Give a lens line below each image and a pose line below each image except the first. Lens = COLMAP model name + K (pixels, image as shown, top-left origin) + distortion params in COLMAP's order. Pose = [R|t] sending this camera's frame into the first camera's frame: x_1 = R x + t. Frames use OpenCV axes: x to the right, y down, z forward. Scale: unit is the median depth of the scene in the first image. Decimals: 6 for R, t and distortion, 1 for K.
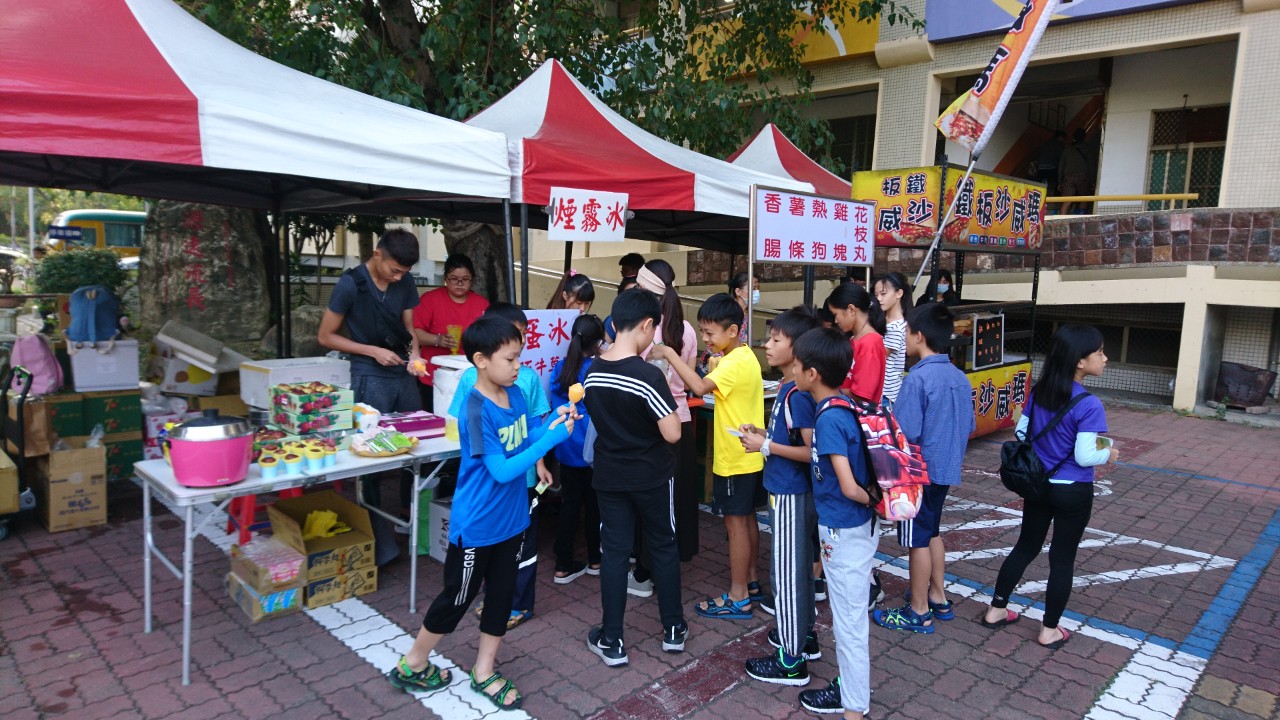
lens RADIAL K [[851.1, 0, 639.5], [0, 851.1, 308.1], [0, 0, 1]] dist [0.027998, 0.000293]
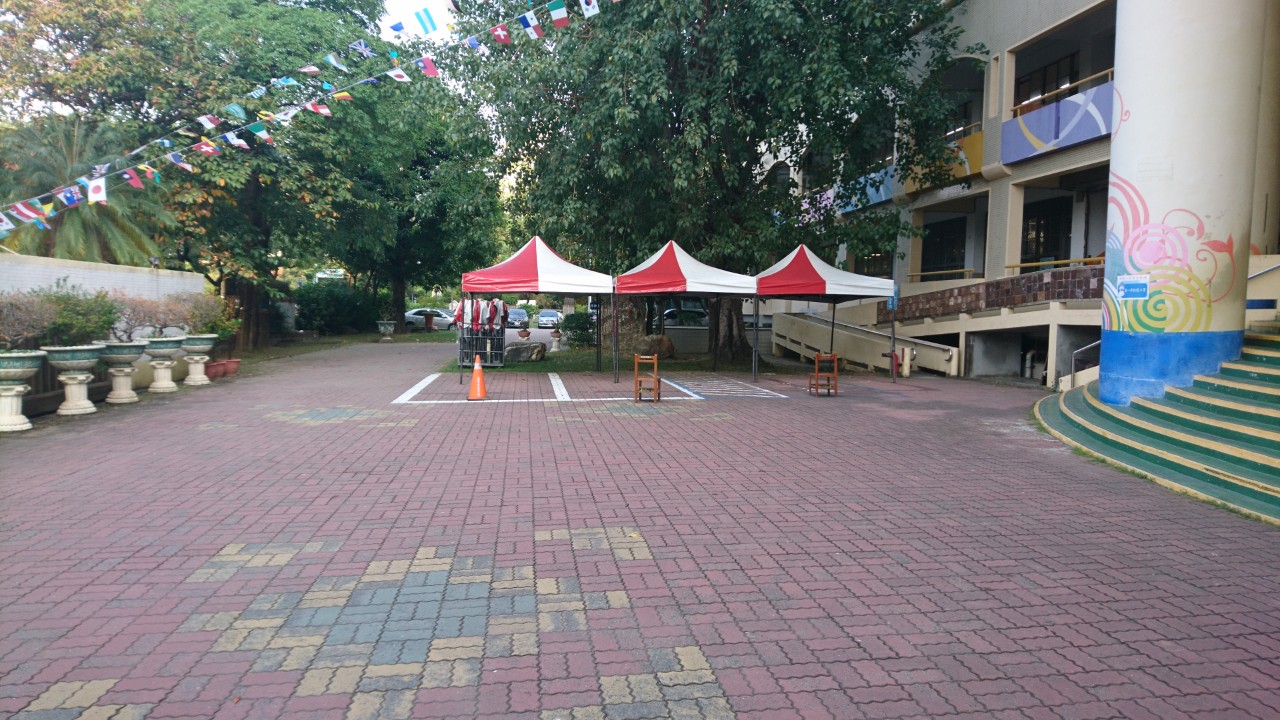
lens RADIAL K [[791.6, 0, 640.0], [0, 791.6, 360.0], [0, 0, 1]] dist [0.020409, -0.001196]
pose [[0.800024, 0.006903, -0.599928, 0.814199], [-0.012879, 0.999901, -0.005669, 0.074219], [0.599829, 0.012262, 0.800034, -0.665015]]
